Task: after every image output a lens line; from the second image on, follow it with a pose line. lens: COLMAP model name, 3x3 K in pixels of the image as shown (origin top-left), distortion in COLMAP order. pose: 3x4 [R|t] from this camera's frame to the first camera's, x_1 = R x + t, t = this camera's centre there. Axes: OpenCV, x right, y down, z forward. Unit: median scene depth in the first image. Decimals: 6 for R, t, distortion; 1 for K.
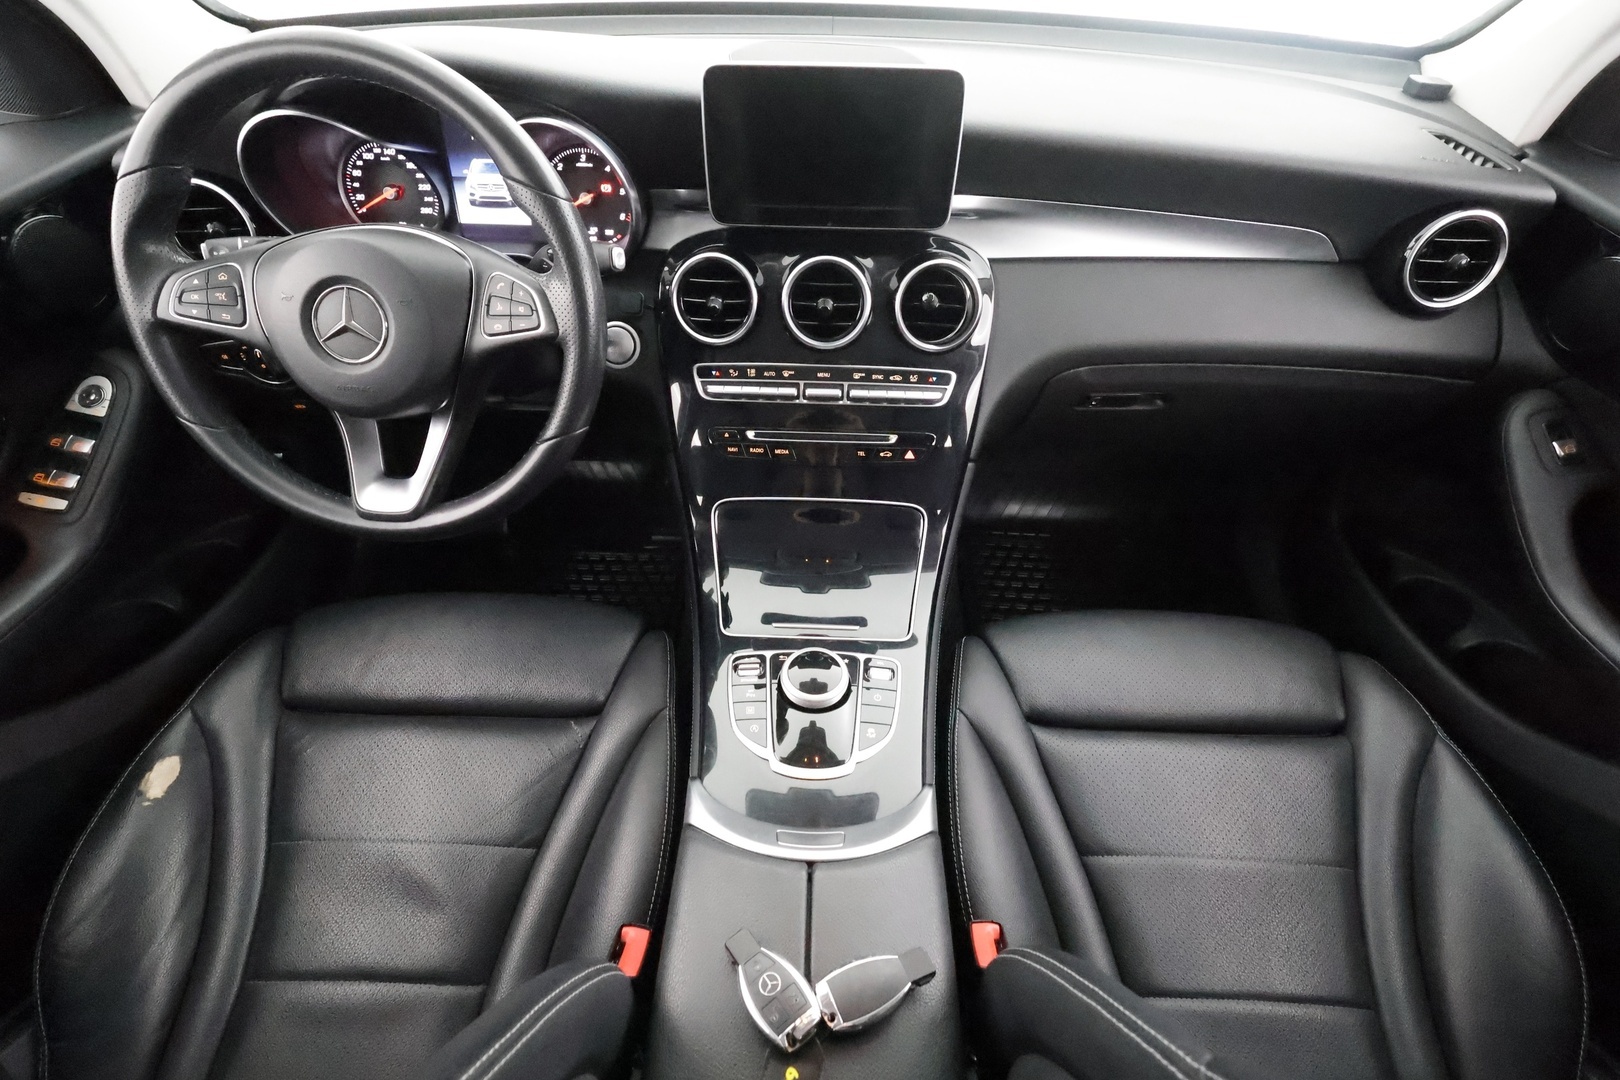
lens RADIAL K [[759.3, 0, 810.0], [0, 759.3, 540.0], [0, 0, 1]] dist [-0.000337, 0.001511]
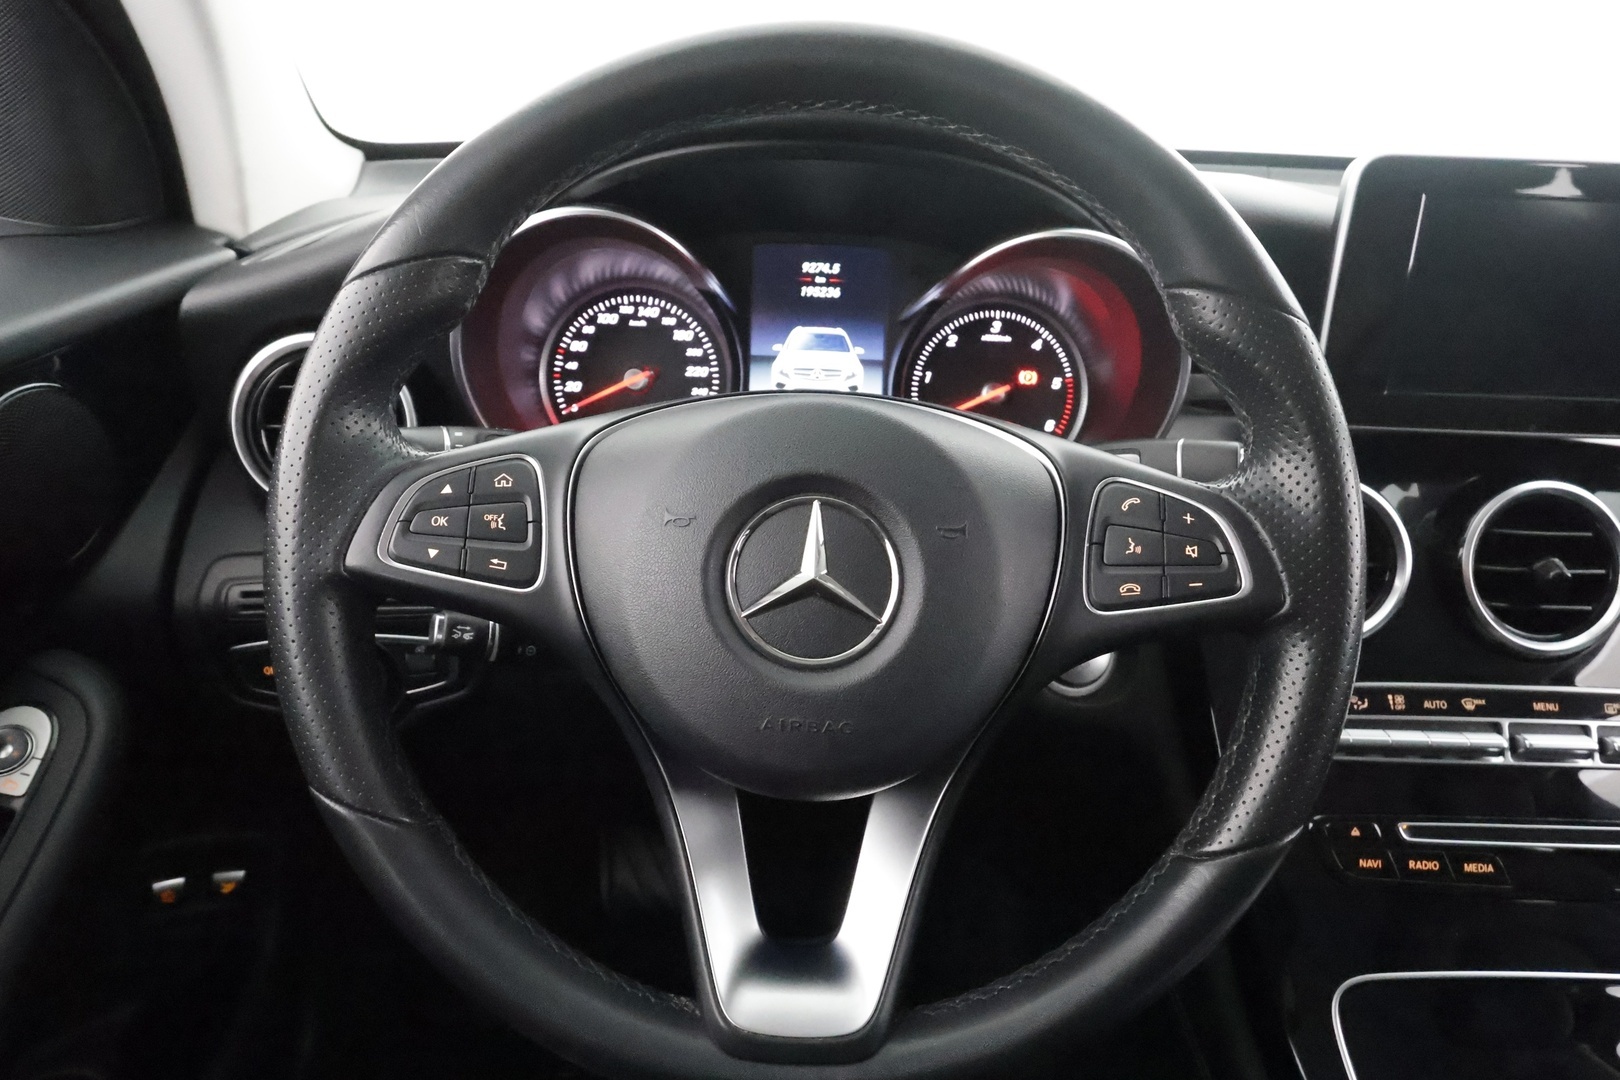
lens RADIAL K [[1127.7, 0, 813.4], [0, 1127.7, 547.4], [0, 0, 1]] dist [0.009232, 0.002594]
pose [[0.998780, 0.008246, 0.048690, -0.482854], [0.010201, 0.930244, -0.366800, -0.048225], [-0.048318, 0.366849, 0.929025, 0.297223]]
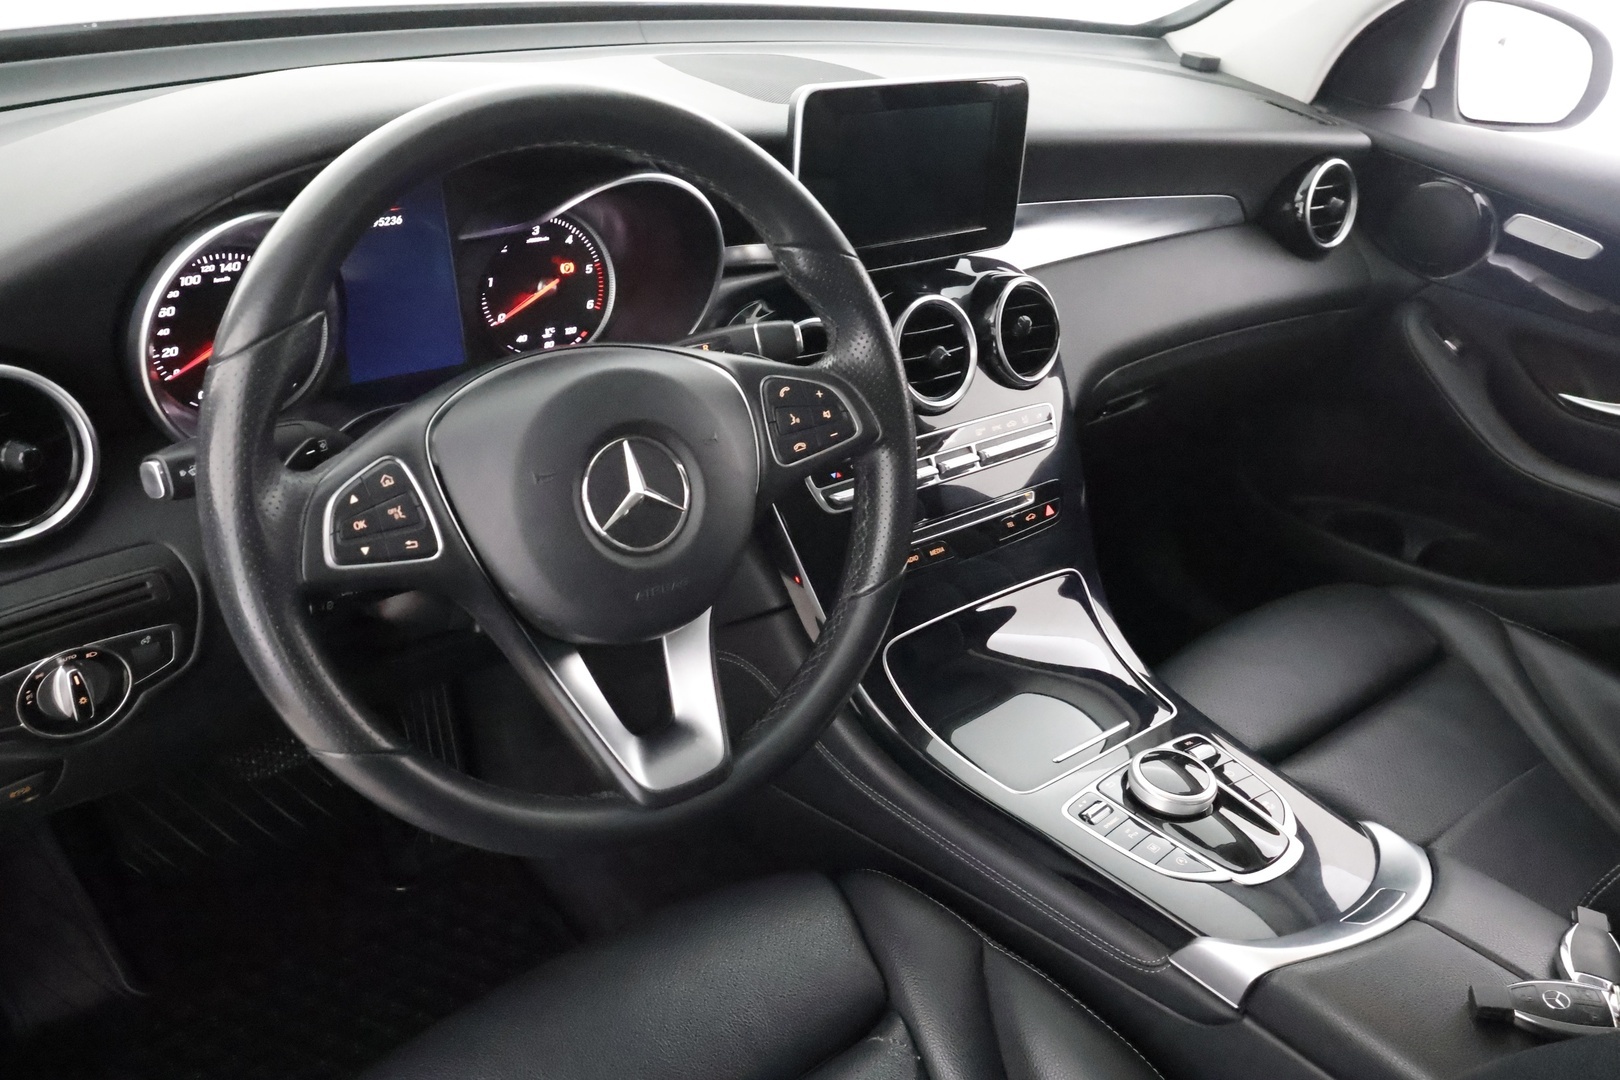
lens RADIAL K [[1281.5, 0, 810.0], [0, 1281.5, 540.0], [0, 0, 1]] dist [-0.002773, -0.001384]
pose [[0.763792, -0.276764, 0.583115, -0.859478], [0.383163, 0.921423, -0.064549, -0.093071], [-0.519431, 0.272730, 0.809821, 0.046351]]
